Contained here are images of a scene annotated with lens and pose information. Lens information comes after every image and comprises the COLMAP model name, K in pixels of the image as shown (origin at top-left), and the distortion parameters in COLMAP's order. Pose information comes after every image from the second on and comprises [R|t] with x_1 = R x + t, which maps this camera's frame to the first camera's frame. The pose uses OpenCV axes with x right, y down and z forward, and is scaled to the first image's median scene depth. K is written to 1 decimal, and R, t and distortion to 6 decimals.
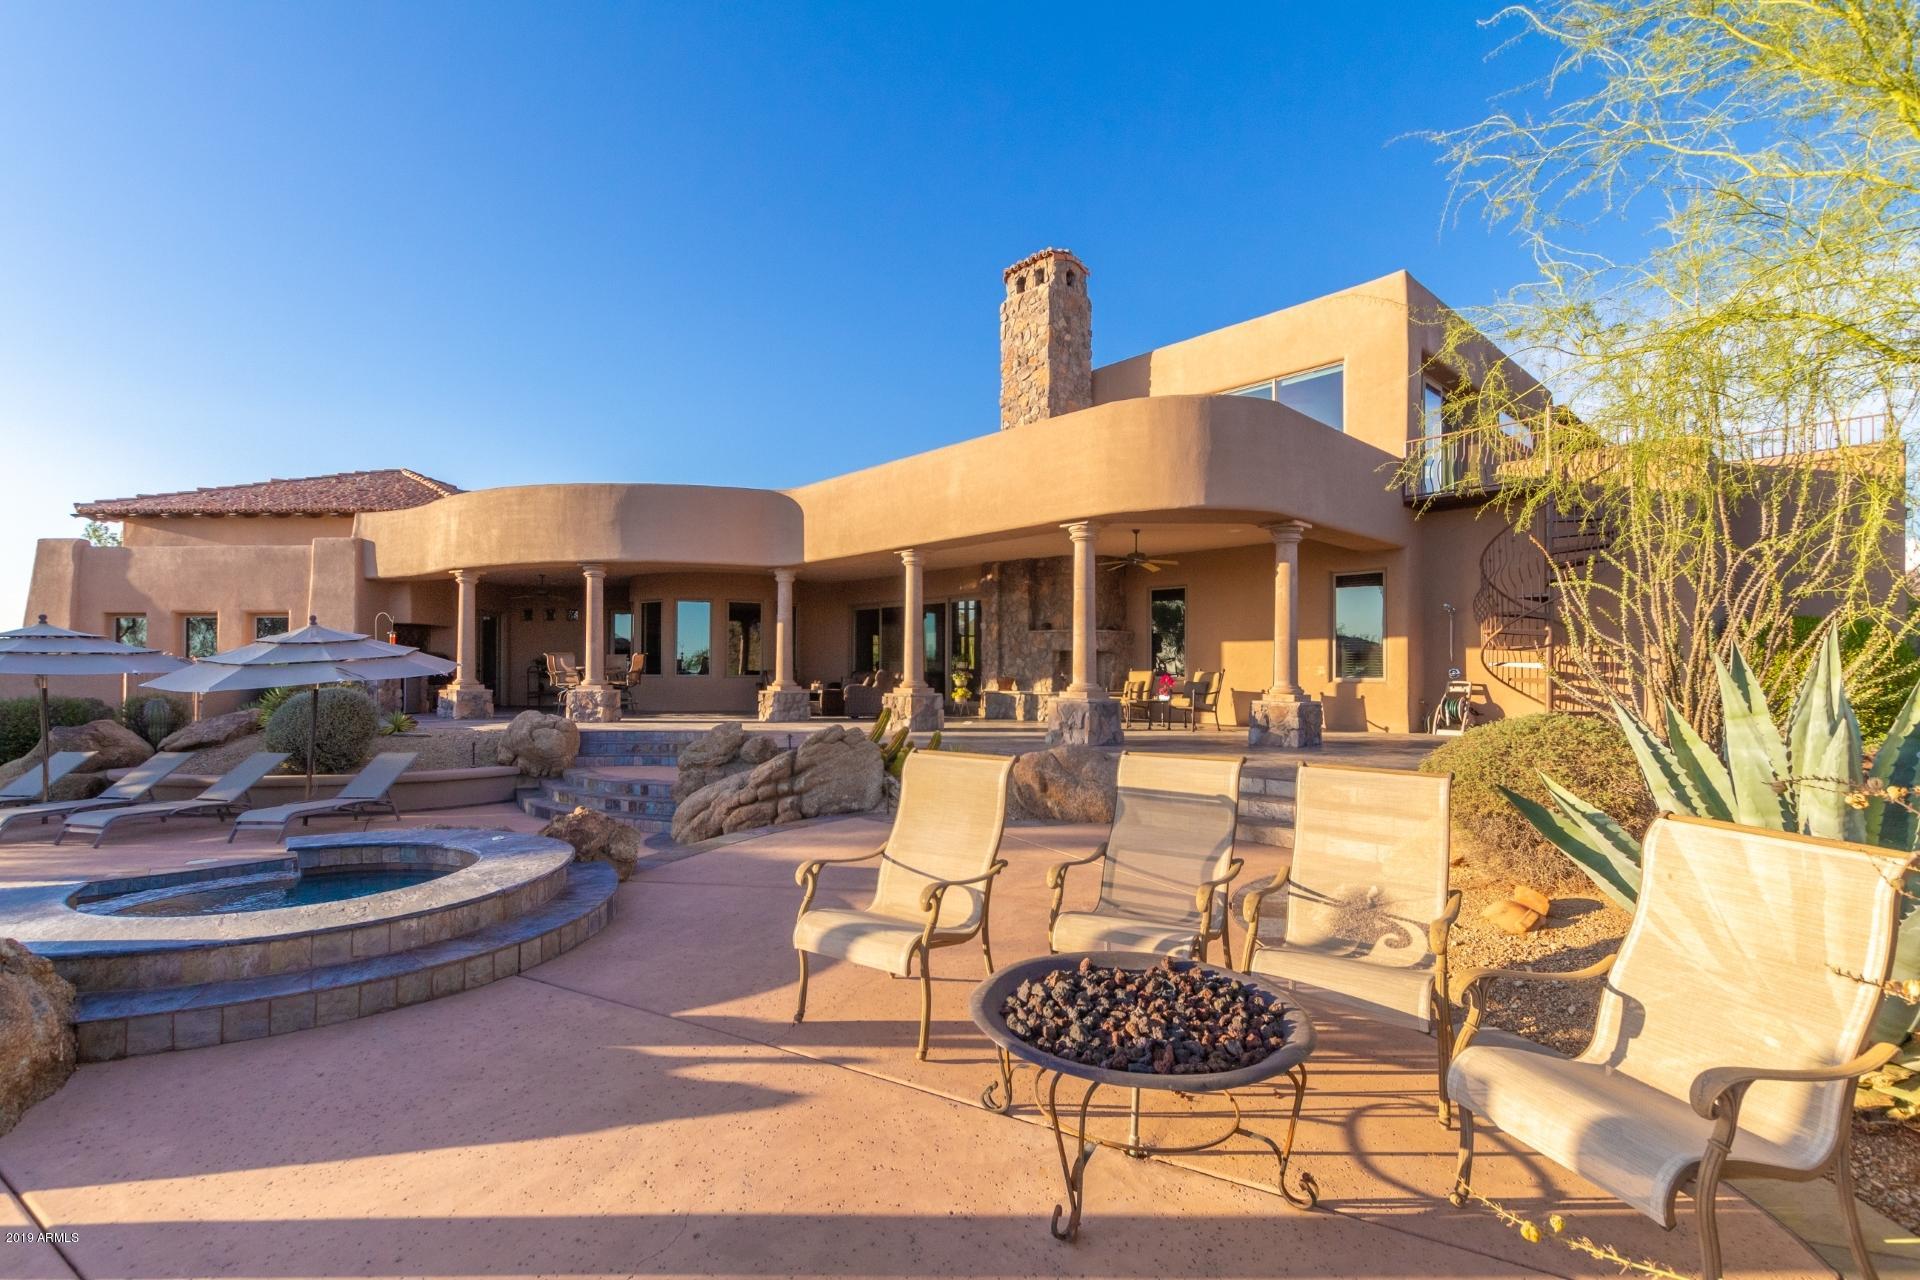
lens RADIAL K [[878.5, 0, 967.2], [0, 878.5, 654.6], [0, 0, 1]] dist [0.003134, -0.000059]
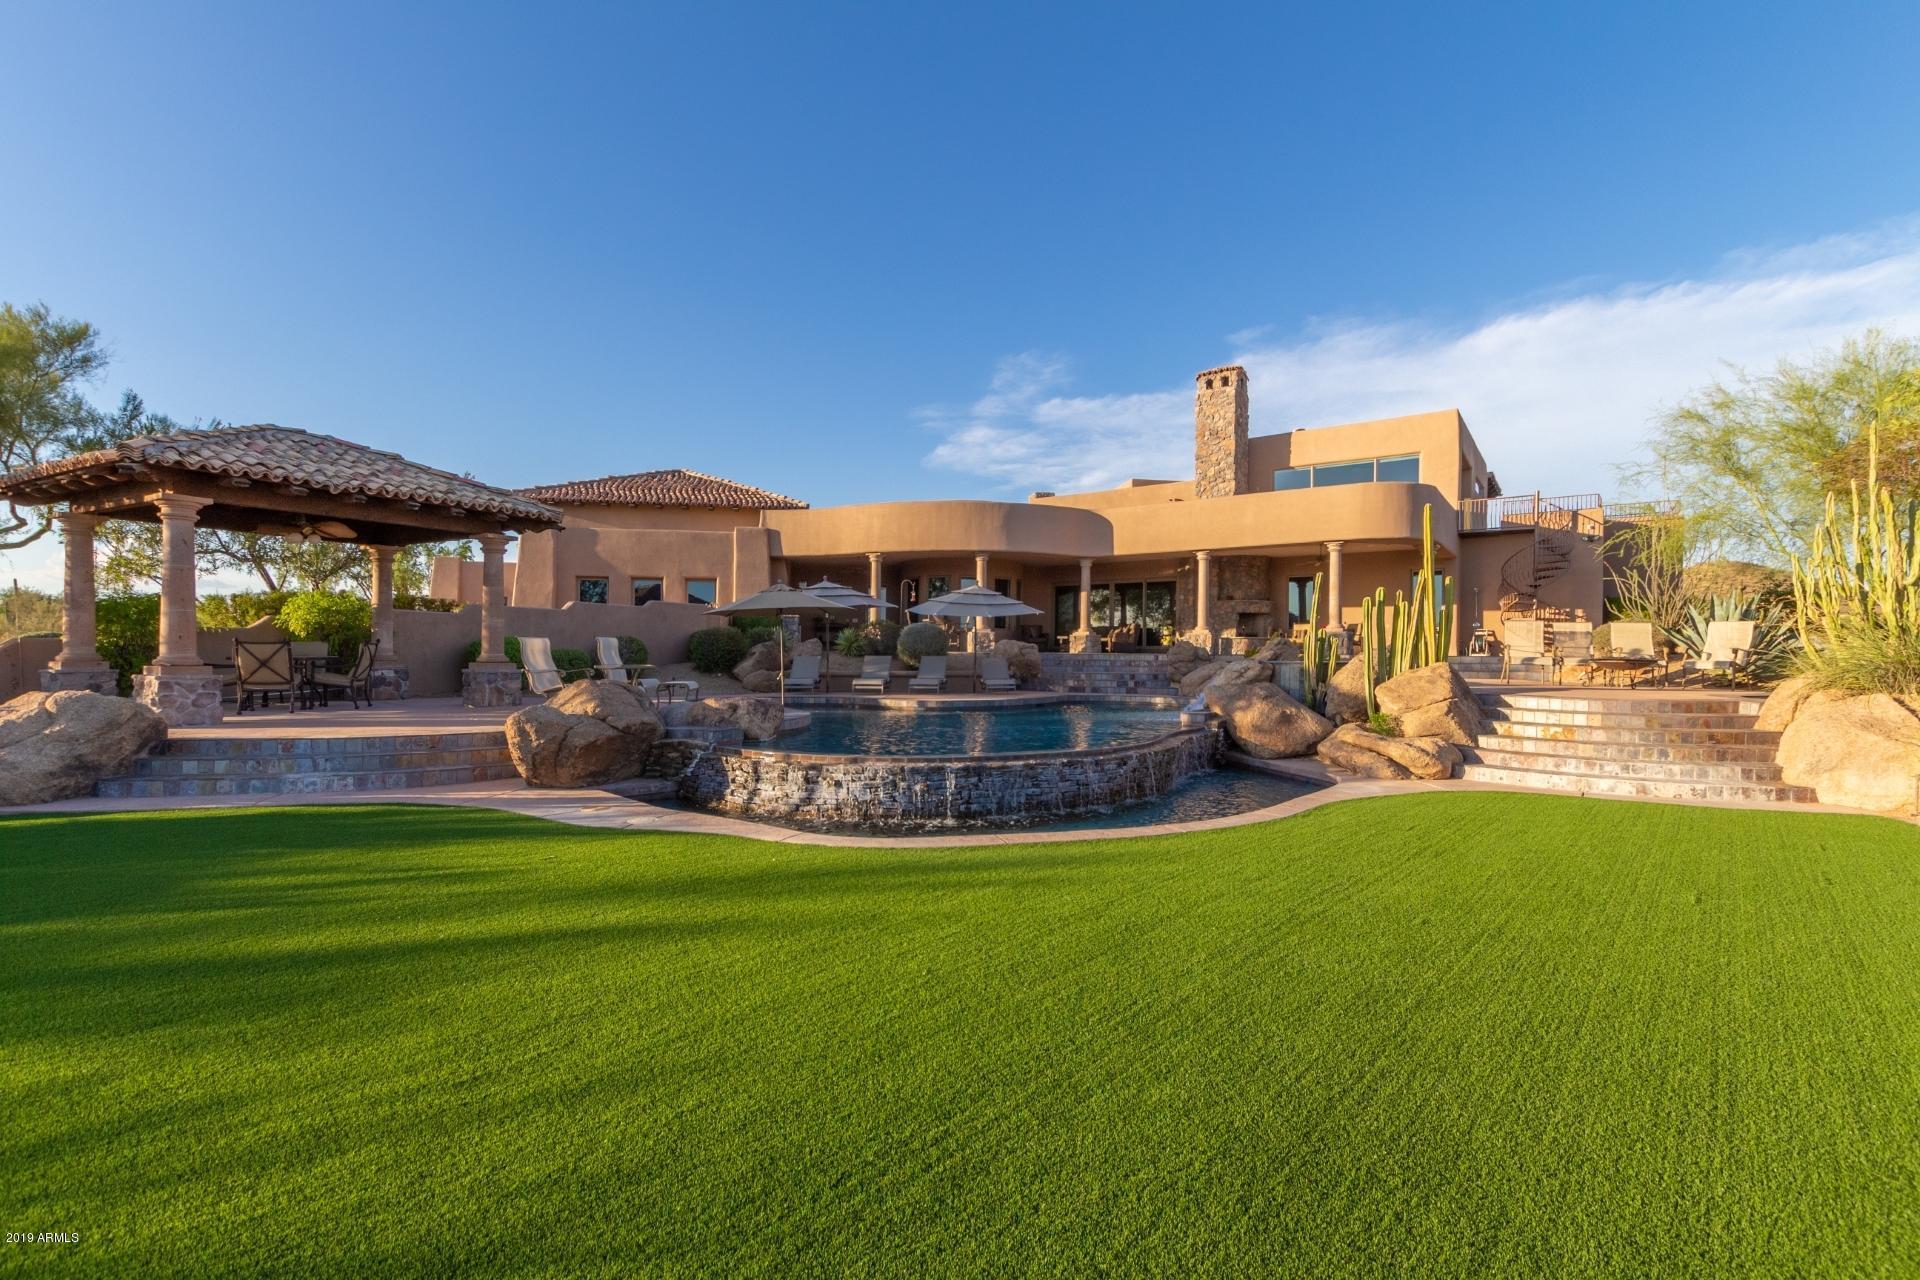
lens RADIAL K [[878.5, 0, 967.2], [0, 878.5, 654.6], [0, 0, 1]] dist [0.003134, -0.000059]
pose [[0.980491, 0.006371, 0.196458, -0.701785], [-0.009642, 0.999830, 0.015698, 0.051778], [-0.196325, -0.017286, 0.980386, -0.502254]]
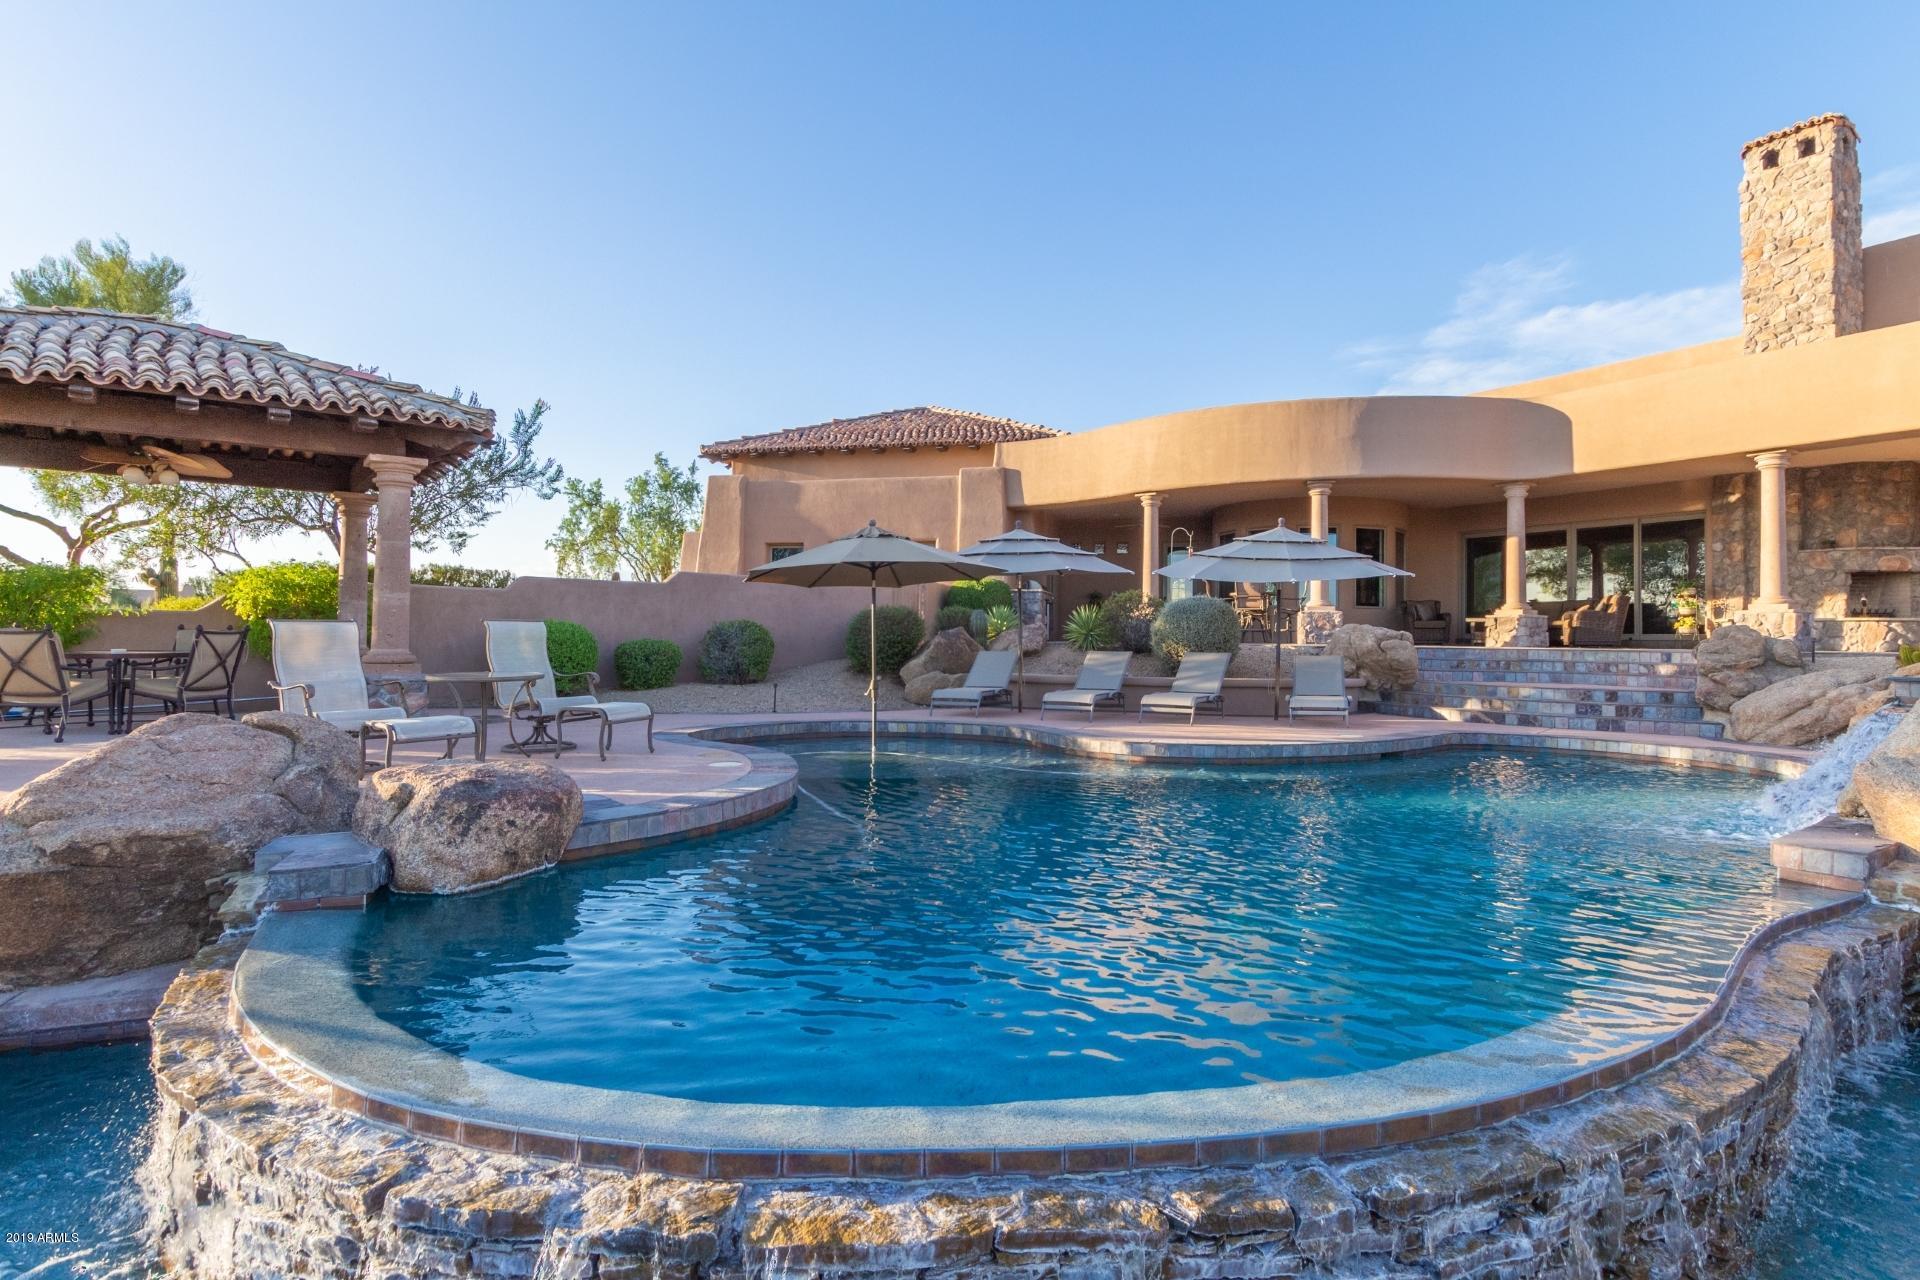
lens RADIAL K [[989.3, 0, 955.0], [0, 989.3, 606.0], [0, 0, 1]] dist [0.004511, -0.000590]
pose [[0.978603, 0.003367, -0.205731, -0.548878], [-0.006818, 0.999848, -0.016071, 0.050227], [0.205645, 0.017130, 0.978477, -0.137637]]
